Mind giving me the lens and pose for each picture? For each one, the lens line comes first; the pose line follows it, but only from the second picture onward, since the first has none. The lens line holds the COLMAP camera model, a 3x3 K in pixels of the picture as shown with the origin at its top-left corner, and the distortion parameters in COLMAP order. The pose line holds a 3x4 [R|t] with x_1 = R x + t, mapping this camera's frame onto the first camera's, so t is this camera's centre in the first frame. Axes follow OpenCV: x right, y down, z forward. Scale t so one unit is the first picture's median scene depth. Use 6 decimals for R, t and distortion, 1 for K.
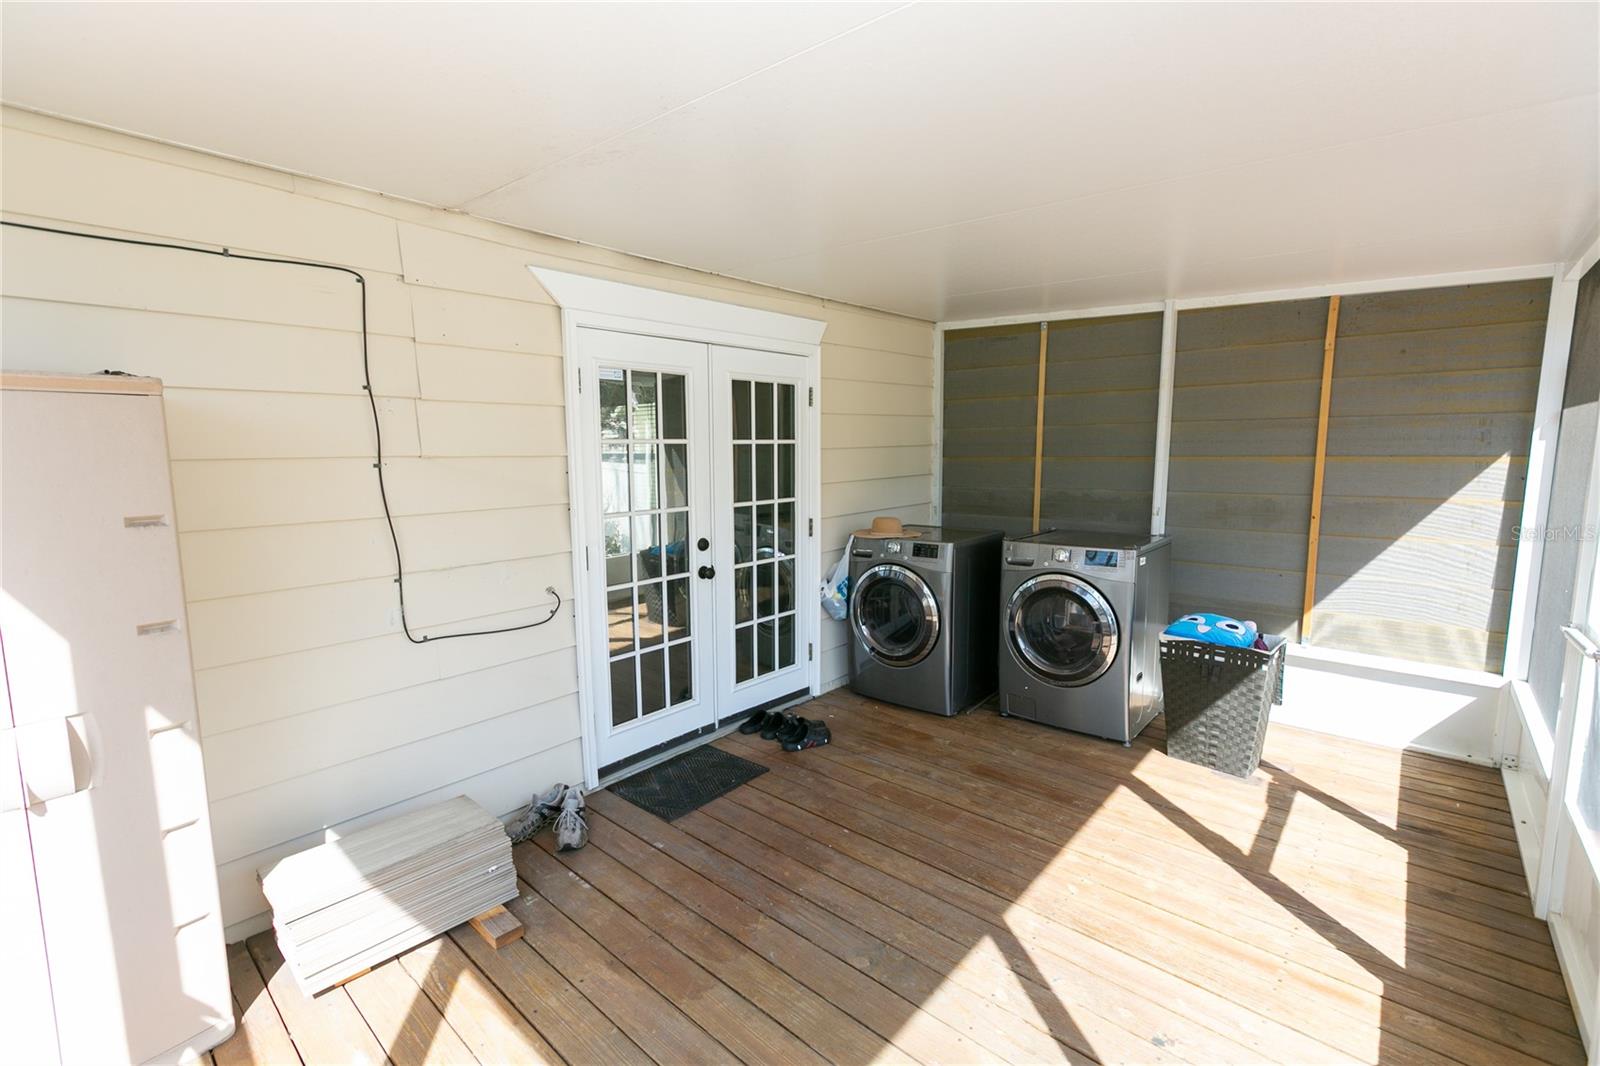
lens RADIAL K [[720.3, 0, 794.2], [0, 720.3, 538.0], [0, 0, 1]] dist [-0.000244, 0.000103]
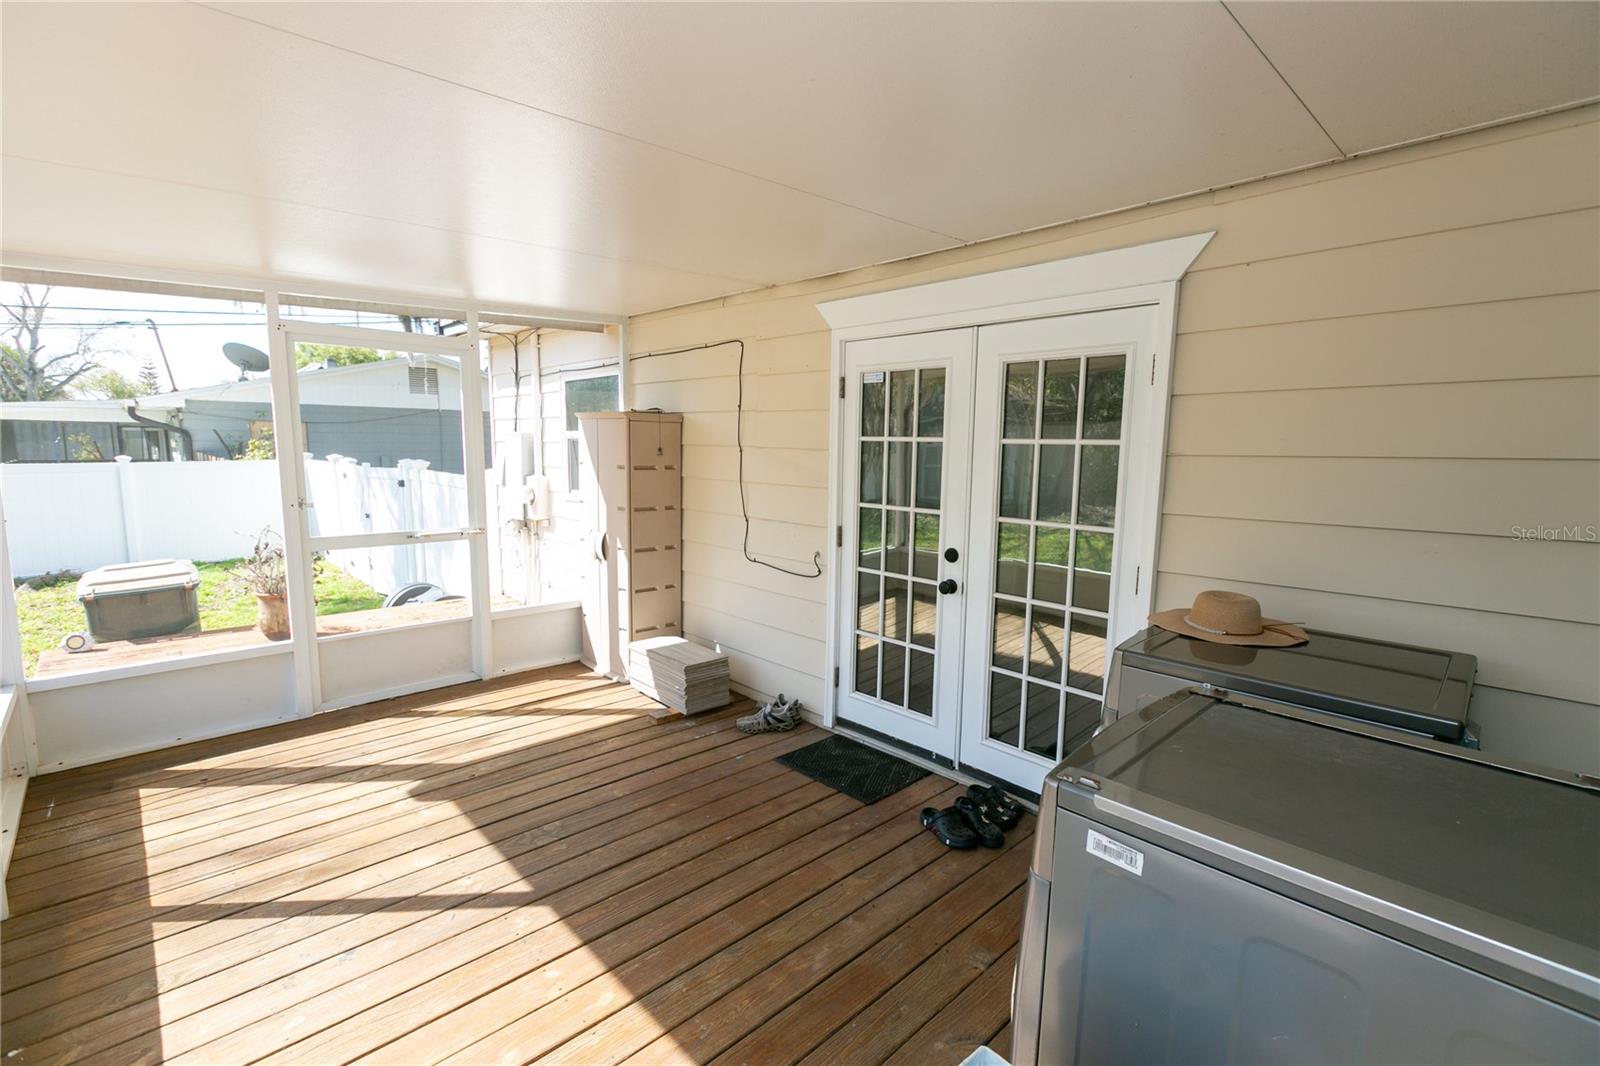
lens RADIAL K [[720.3, 0, 794.2], [0, 720.3, 538.0], [0, 0, 1]] dist [-0.000244, 0.000103]
pose [[-0.094923, 0.135450, -0.986227, 0.814212], [-0.143732, 0.978454, 0.148217, -0.122586], [0.985054, 0.155822, -0.073410, 0.920594]]
